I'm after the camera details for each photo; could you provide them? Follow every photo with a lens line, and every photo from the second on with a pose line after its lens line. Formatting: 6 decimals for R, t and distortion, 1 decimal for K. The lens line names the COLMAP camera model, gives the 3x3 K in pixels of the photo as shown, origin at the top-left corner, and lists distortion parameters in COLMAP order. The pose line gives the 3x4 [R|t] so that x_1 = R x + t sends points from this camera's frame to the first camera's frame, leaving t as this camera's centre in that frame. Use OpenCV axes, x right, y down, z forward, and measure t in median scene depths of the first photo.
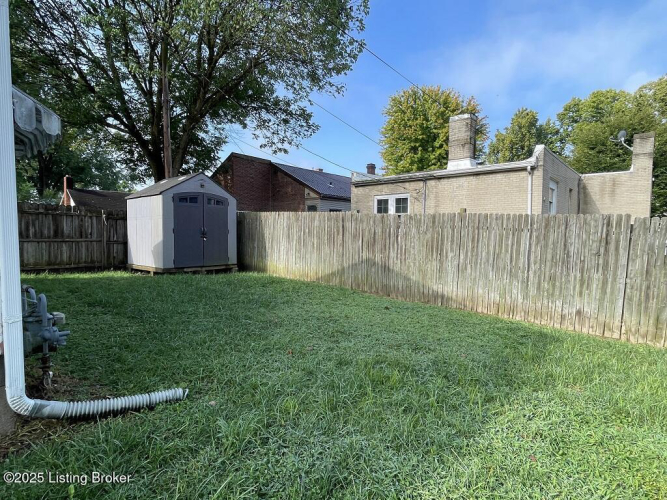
lens RADIAL K [[370.9, 0, 329.7], [0, 370.9, 254.6], [0, 0, 1]] dist [-0.013801, 0.004132]
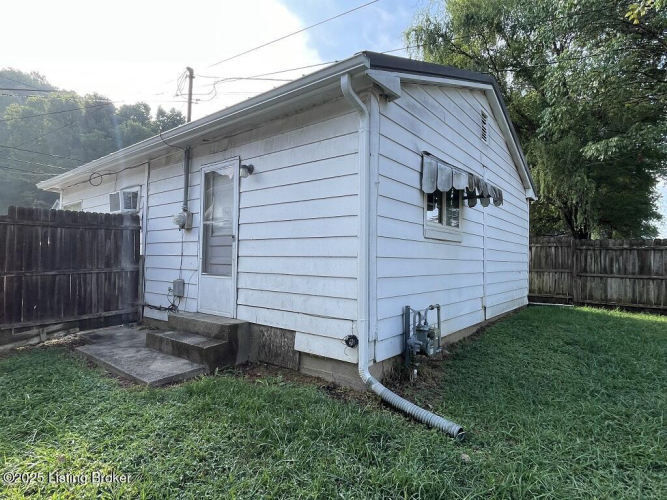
lens RADIAL K [[370.9, 0, 328.0], [0, 370.9, 248.5], [0, 0, 1]] dist [-0.013801, 0.004132]
pose [[0.017862, -0.043868, -0.998878, 0.161144], [-0.072775, 0.996330, -0.045058, -0.010142], [0.997188, 0.073498, 0.014604, 0.166715]]
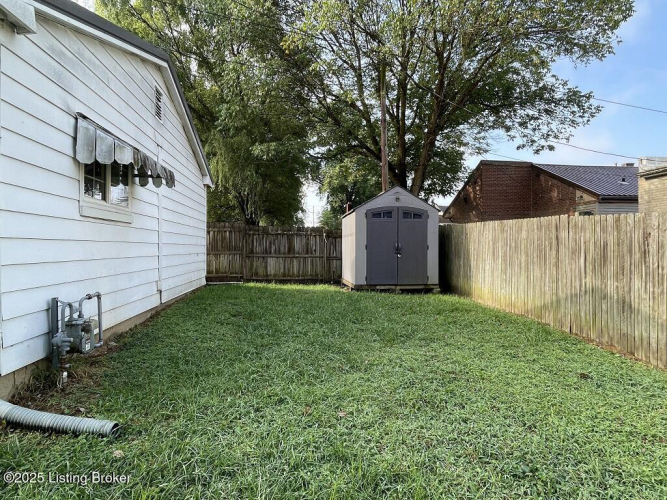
lens RADIAL K [[370.9, 0, 330.1], [0, 370.9, 248.3], [0, 0, 1]] dist [-0.013801, 0.004132]
pose [[0.728561, -0.010149, -0.684906, 0.162451], [-0.032287, 0.998270, -0.049138, -0.008341], [0.684220, 0.057914, 0.726973, 0.189188]]
